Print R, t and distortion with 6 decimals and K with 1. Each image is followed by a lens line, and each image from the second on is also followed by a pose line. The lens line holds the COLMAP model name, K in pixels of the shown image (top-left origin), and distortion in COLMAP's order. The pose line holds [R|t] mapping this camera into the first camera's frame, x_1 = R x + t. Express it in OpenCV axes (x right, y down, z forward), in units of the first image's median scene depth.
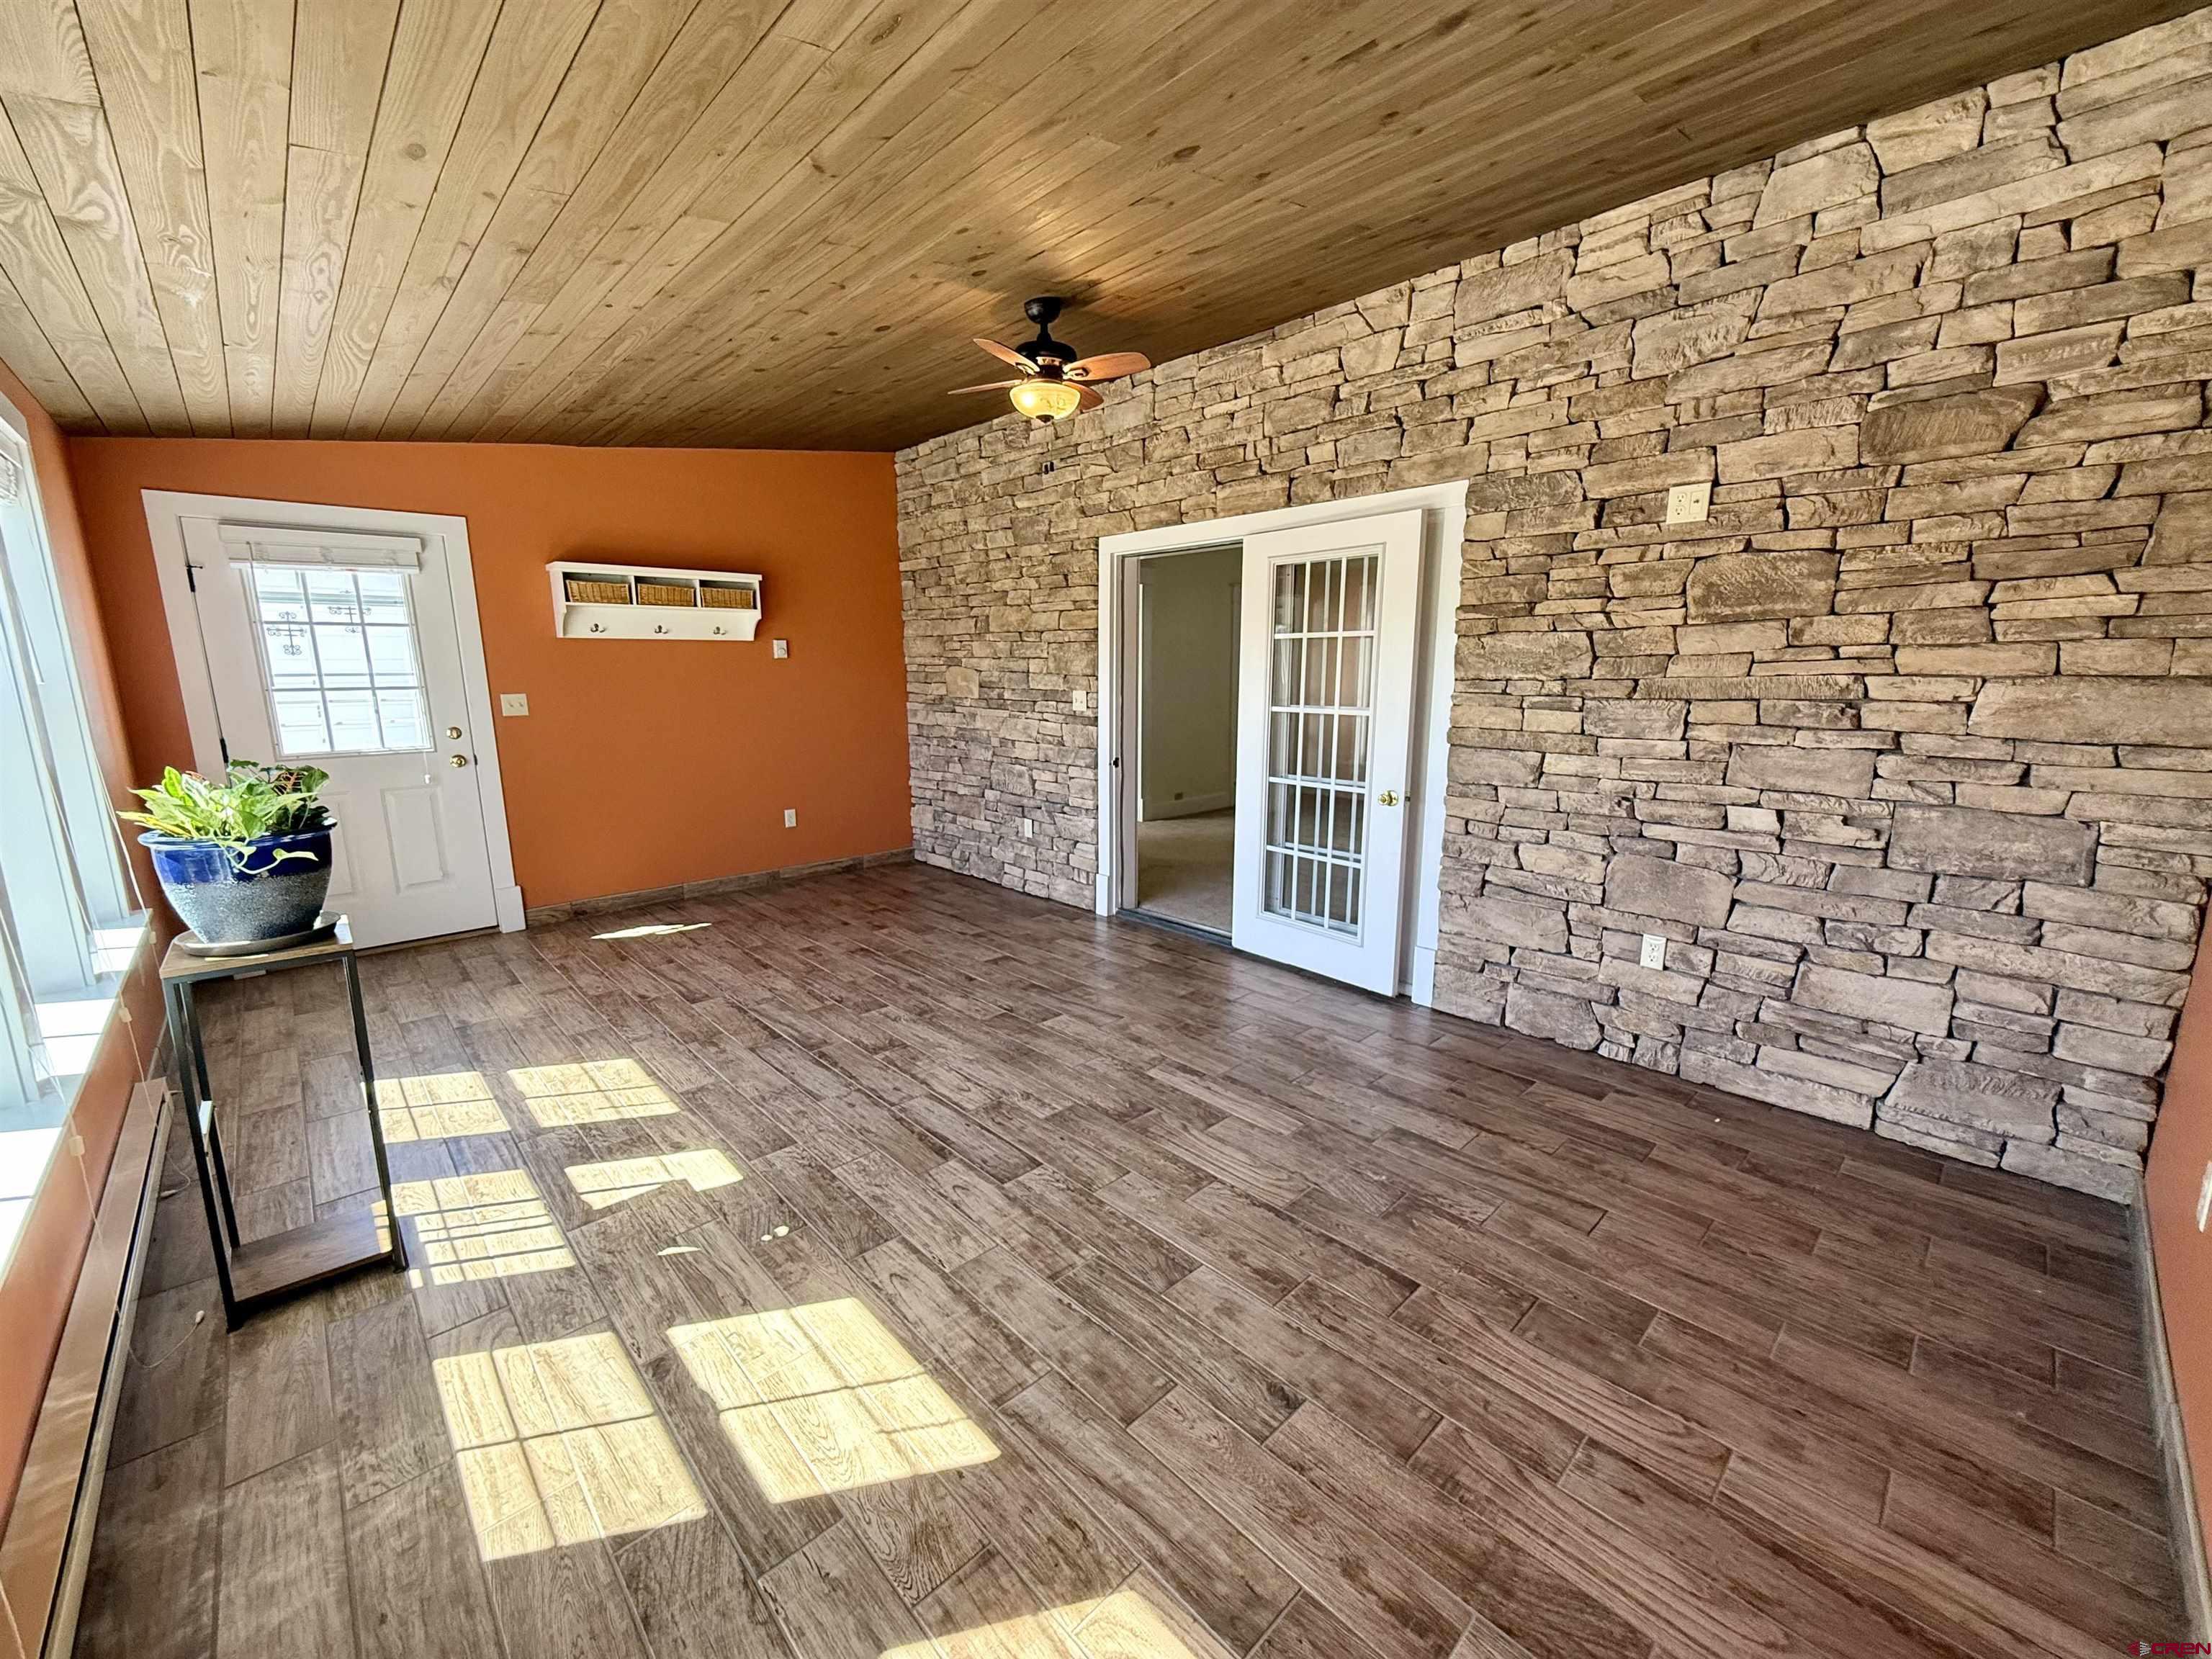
lens RADIAL K [[883.2, 0, 1106.8], [0, 883.2, 832.2], [0, 0, 1]] dist [-0.002407, 0.000029]
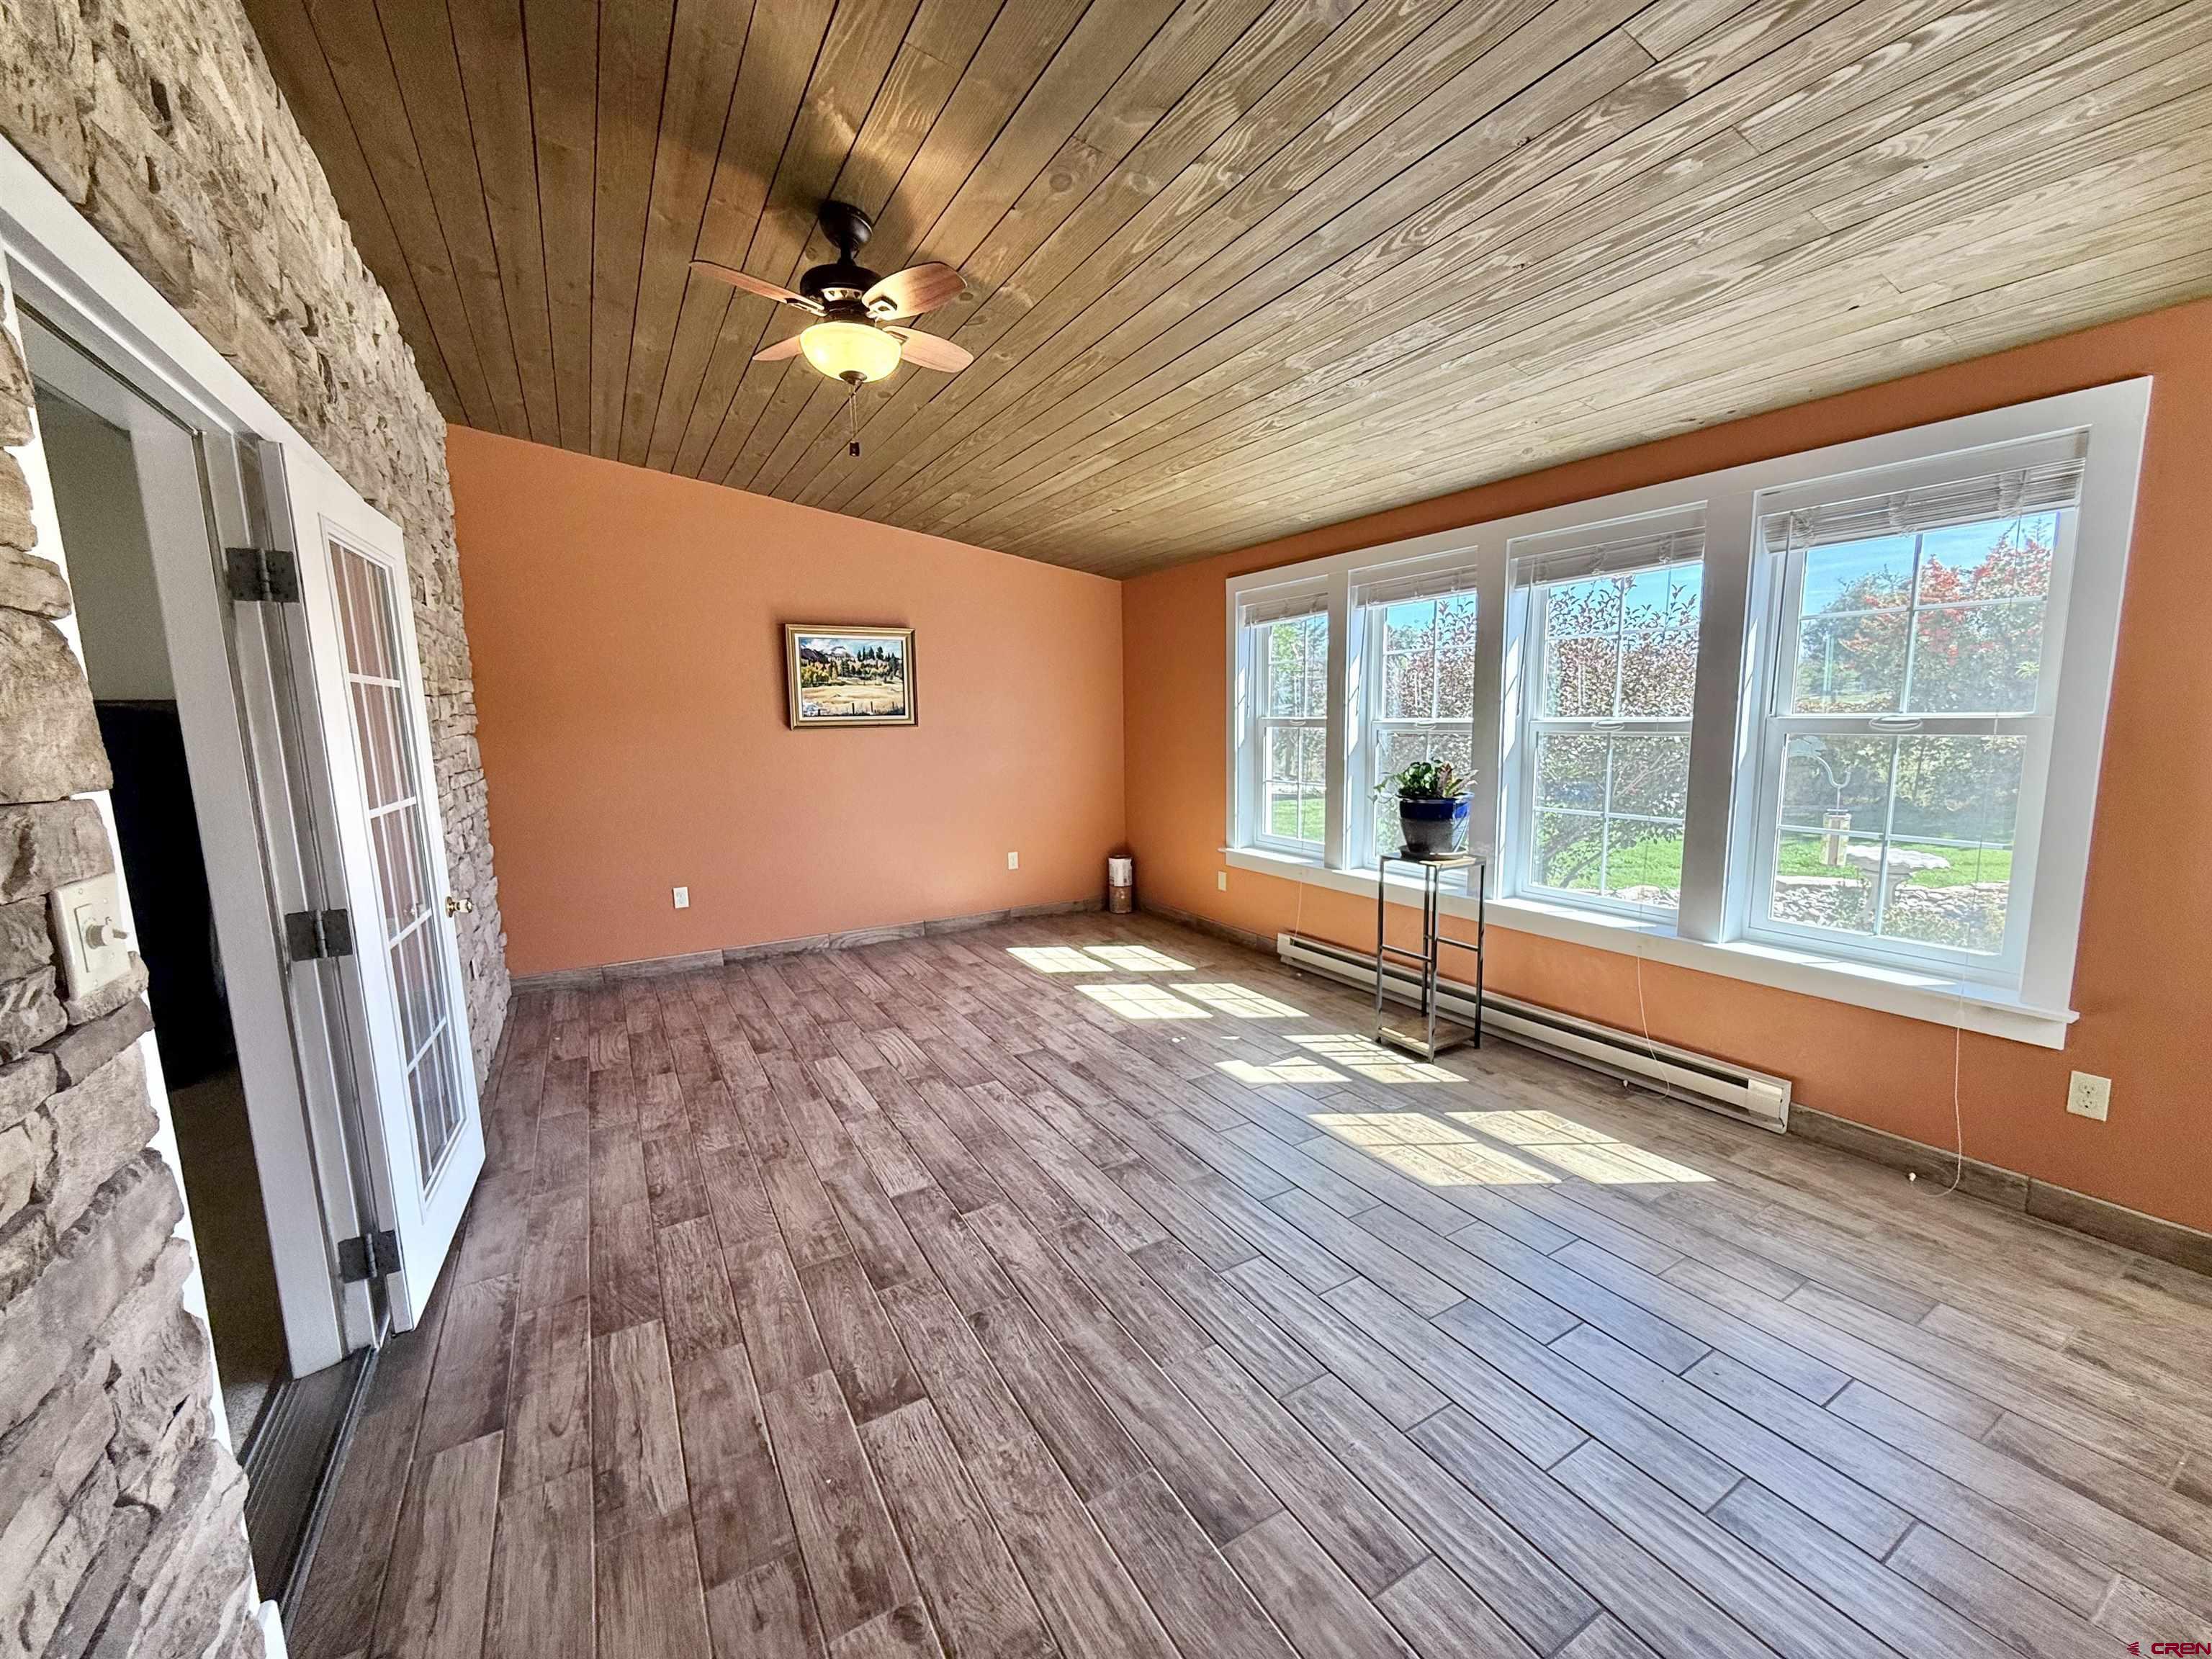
lens RADIAL K [[883.2, 0, 1106.2], [0, 883.2, 836.3], [0, 0, 1]] dist [-0.002407, 0.000029]
pose [[-0.974382, -0.008117, 0.224752, -0.555346], [0.065637, 0.945577, 0.318710, -0.427414], [-0.215107, 0.325297, -0.920821, 2.222716]]
